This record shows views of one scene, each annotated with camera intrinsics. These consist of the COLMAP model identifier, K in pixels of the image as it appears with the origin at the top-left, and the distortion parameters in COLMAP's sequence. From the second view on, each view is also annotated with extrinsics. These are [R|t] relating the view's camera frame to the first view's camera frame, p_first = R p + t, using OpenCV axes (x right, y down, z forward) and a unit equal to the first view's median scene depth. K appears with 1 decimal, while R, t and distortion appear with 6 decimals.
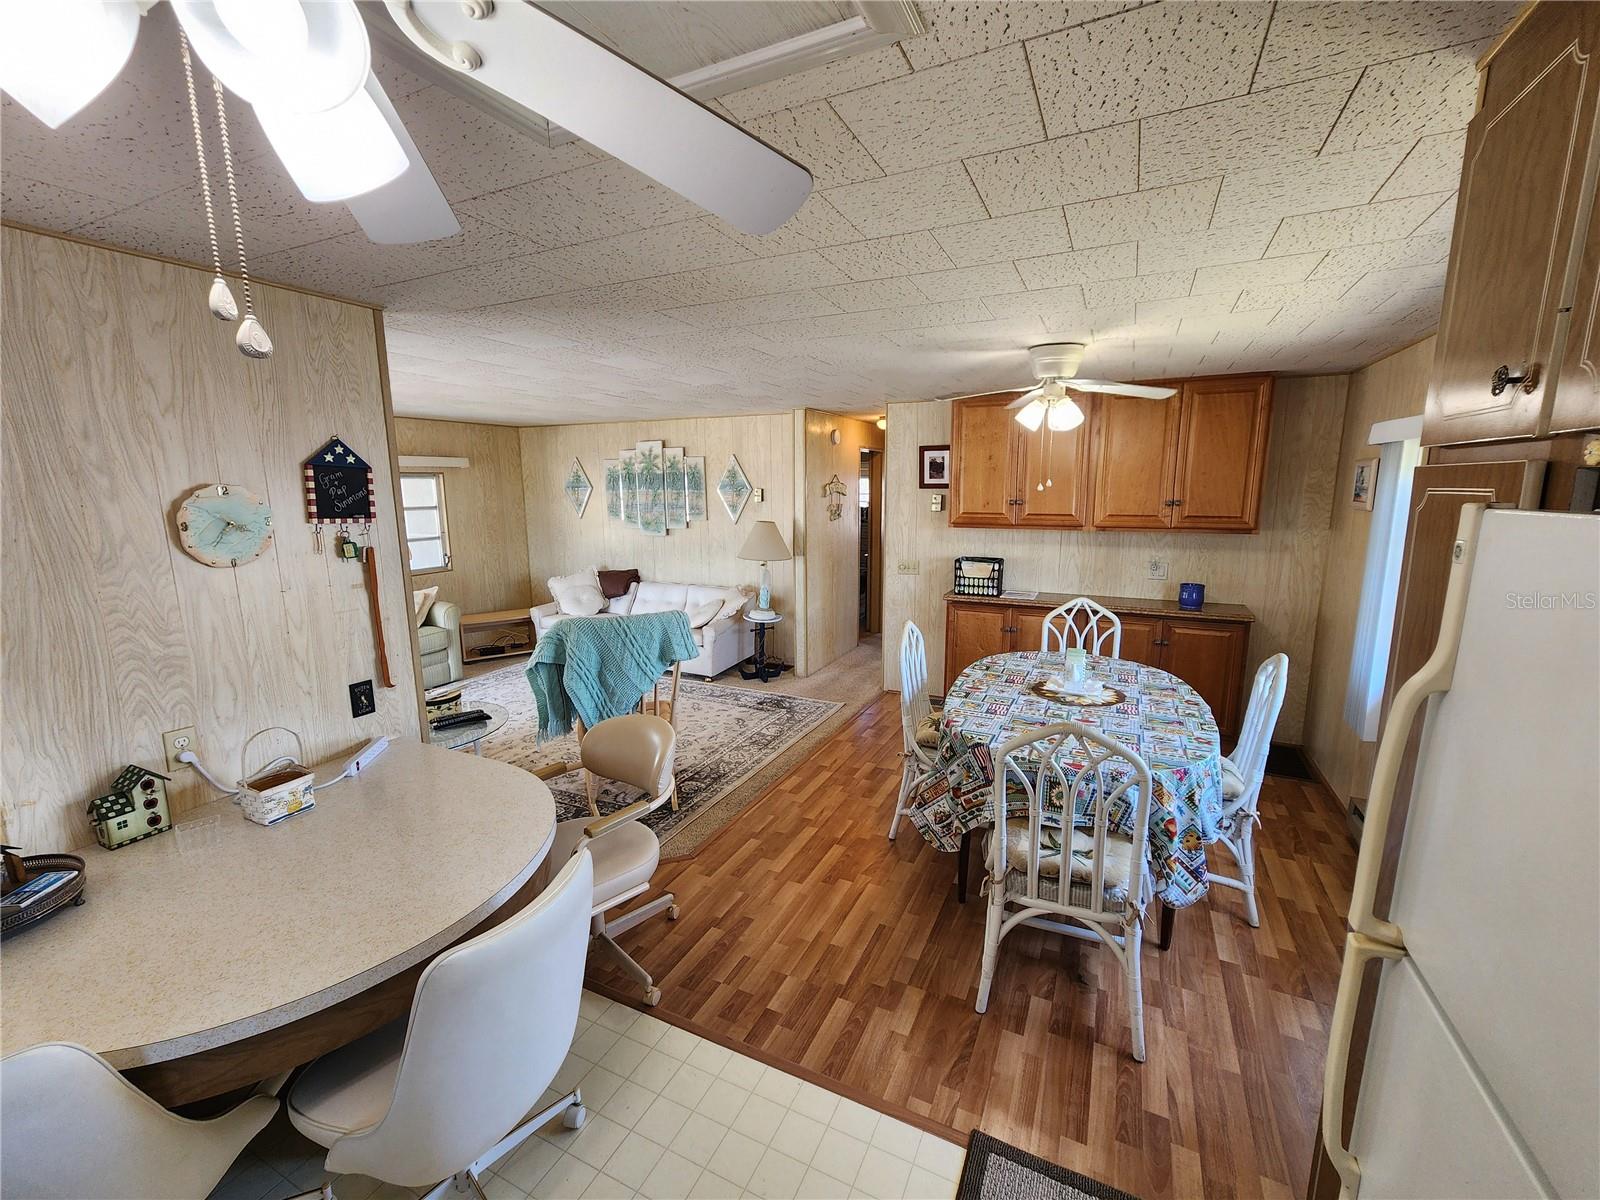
lens RADIAL K [[660.8, 0, 798.2], [0, 660.8, 594.9], [0, 0, 1]] dist [0.000339, 0.000503]
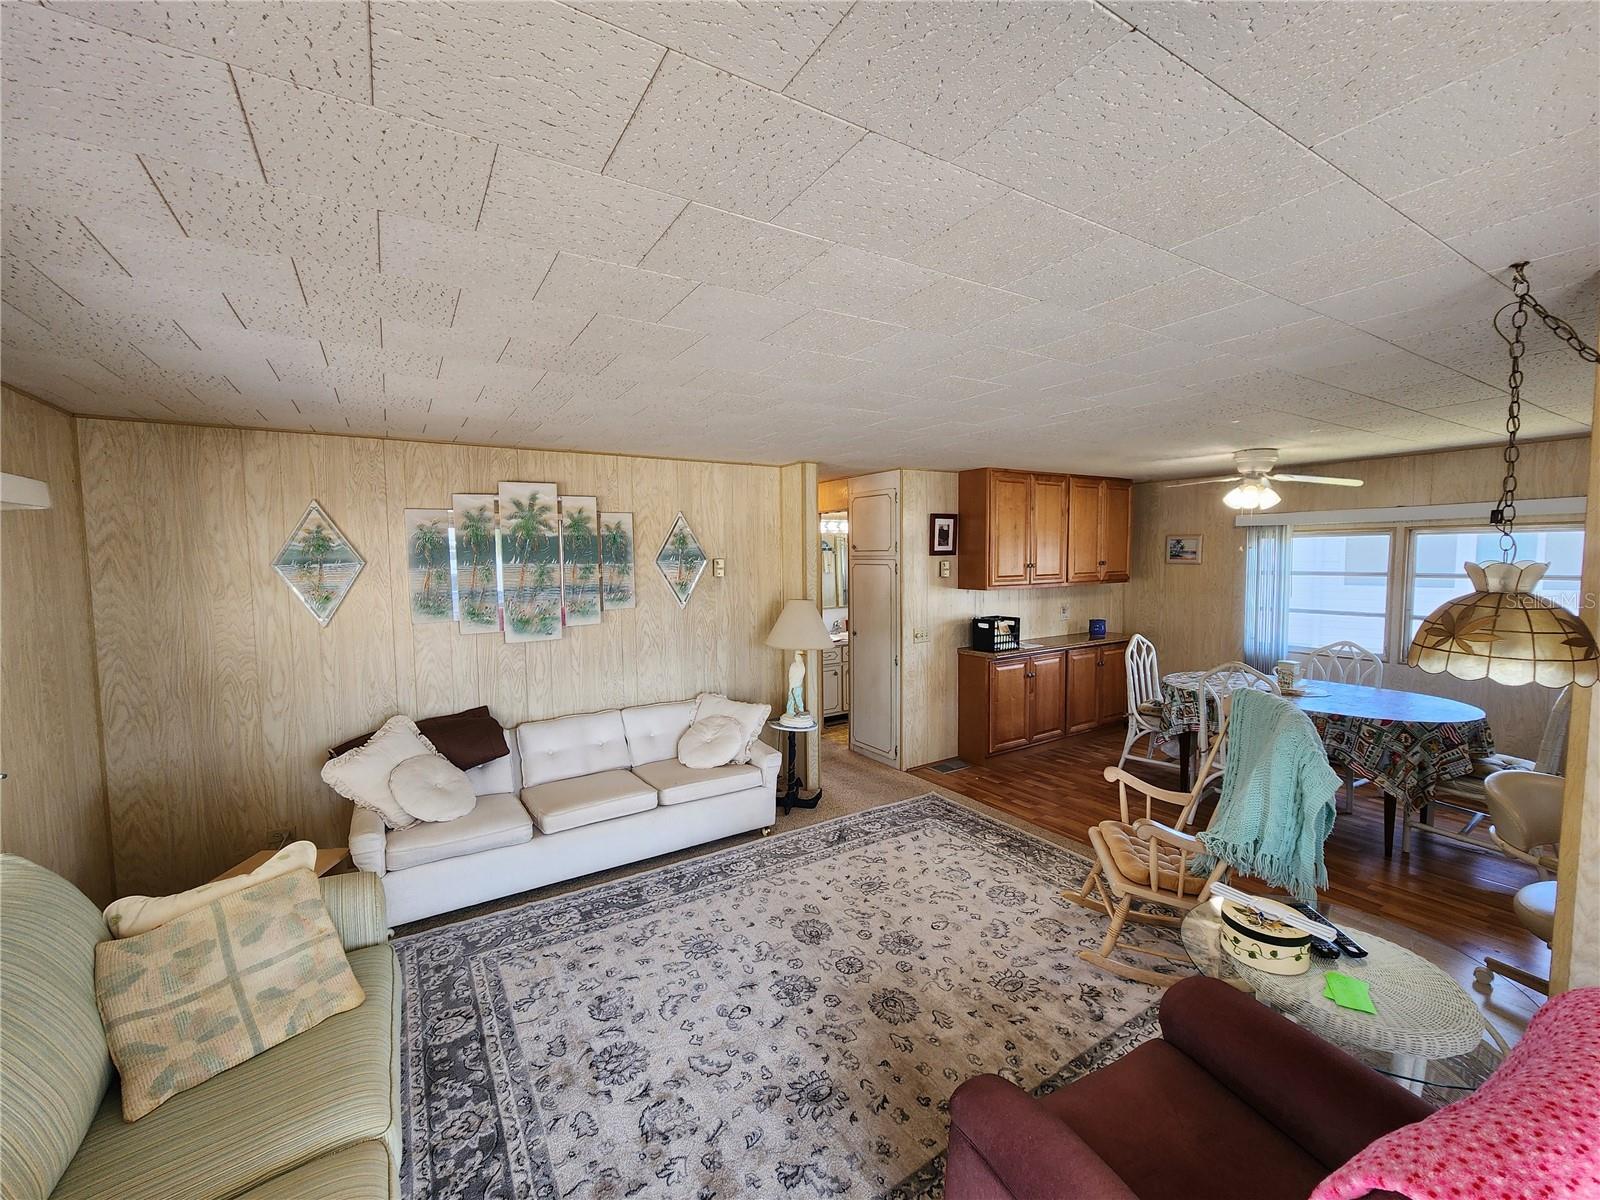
lens RADIAL K [[660.8, 0, 804.8], [0, 660.8, 592.4], [0, 0, 1]] dist [0.000339, 0.000503]
pose [[0.526904, -0.051414, 0.848368, -0.931262], [0.152397, 0.987707, -0.034792, -0.119588], [-0.836150, 0.147620, 0.528262, 0.766496]]
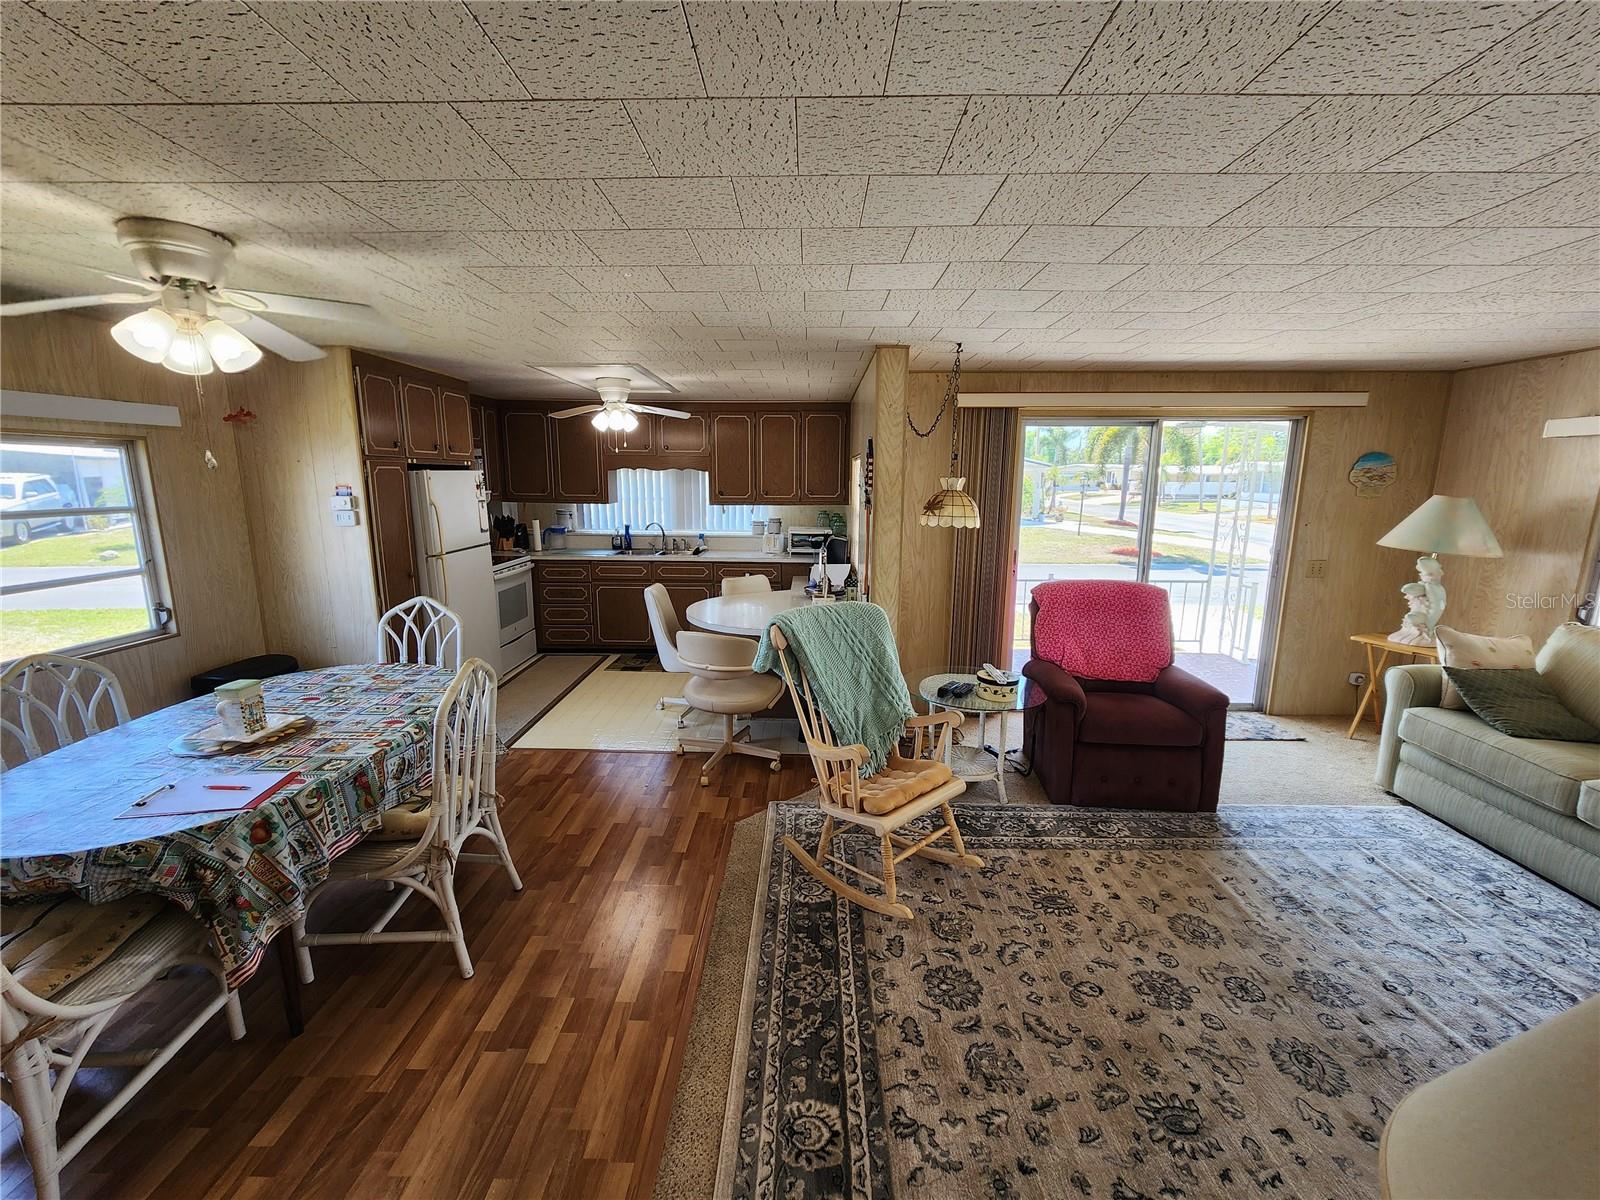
lens RADIAL K [[660.8, 0, 797.1], [0, 660.8, 601.5], [0, 0, 1]] dist [0.000339, 0.000503]
pose [[-0.905298, 0.080831, -0.417016, 0.107356], [-0.071160, 0.938996, 0.336487, -0.208418], [0.418775, 0.334296, -0.844318, 1.303695]]
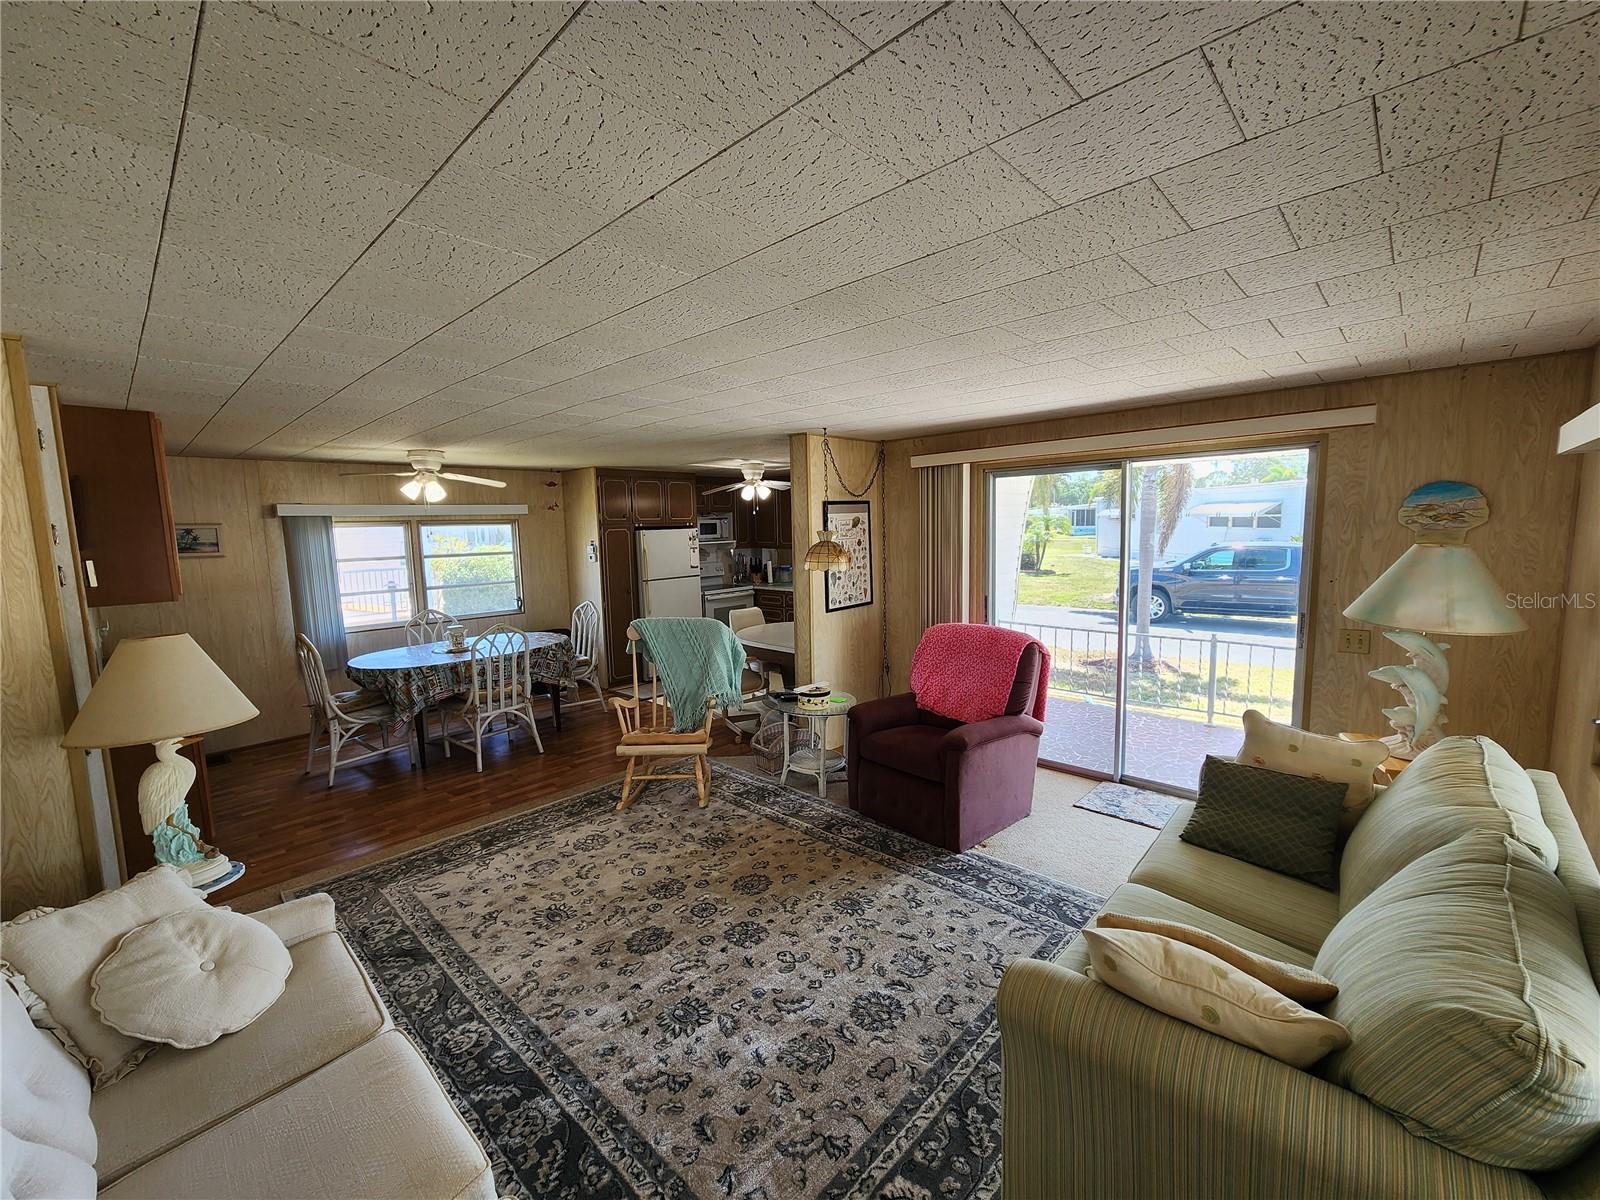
lens RADIAL K [[660.8, 0, 798.4], [0, 660.8, 599.9], [0, 0, 1]] dist [0.000339, 0.000503]
pose [[-0.953646, -0.005406, 0.300882, -0.688075], [0.079621, 0.959675, 0.269602, -0.269156], [-0.290206, 0.281062, -0.914759, 1.627925]]
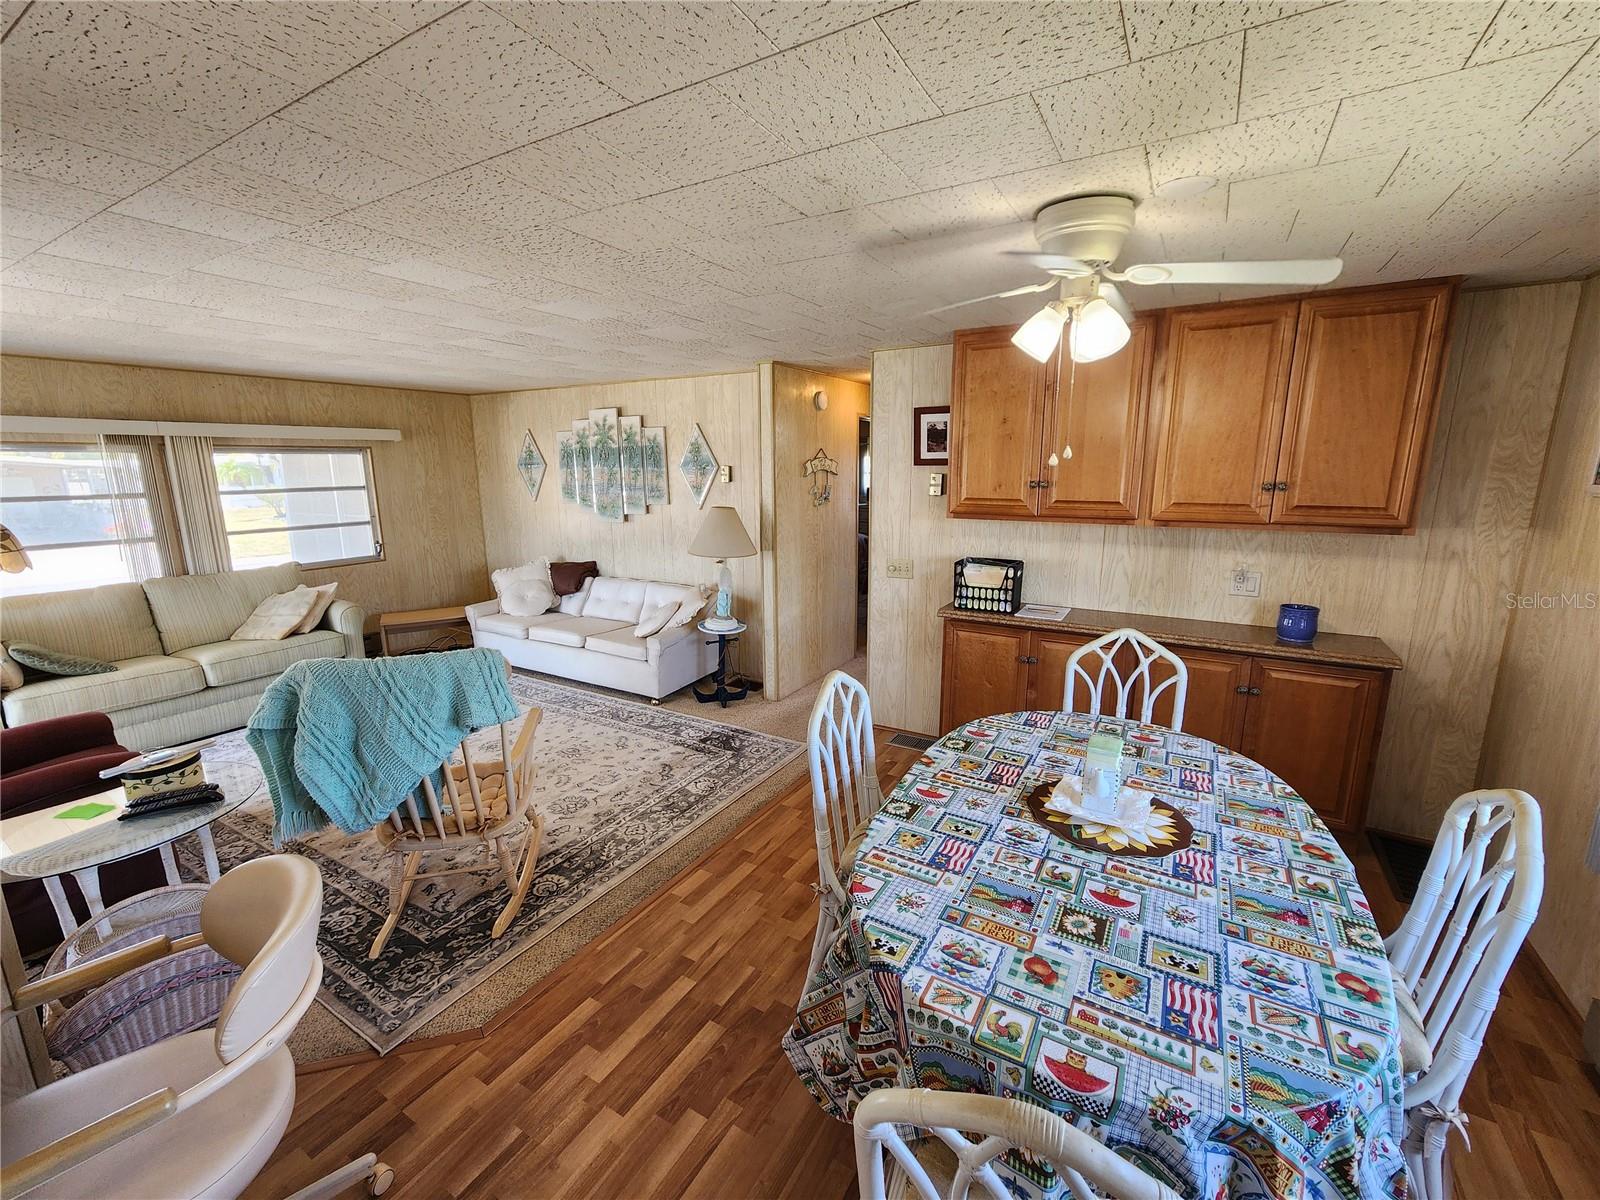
lens RADIAL K [[660.8, 0, 795.5], [0, 660.8, 595.6], [0, 0, 1]] dist [0.000339, 0.000503]
pose [[0.996473, 0.017186, -0.082131, 0.136689], [-0.014650, 0.999400, 0.031379, -0.041305], [0.082621, -0.030066, 0.996127, 0.282767]]
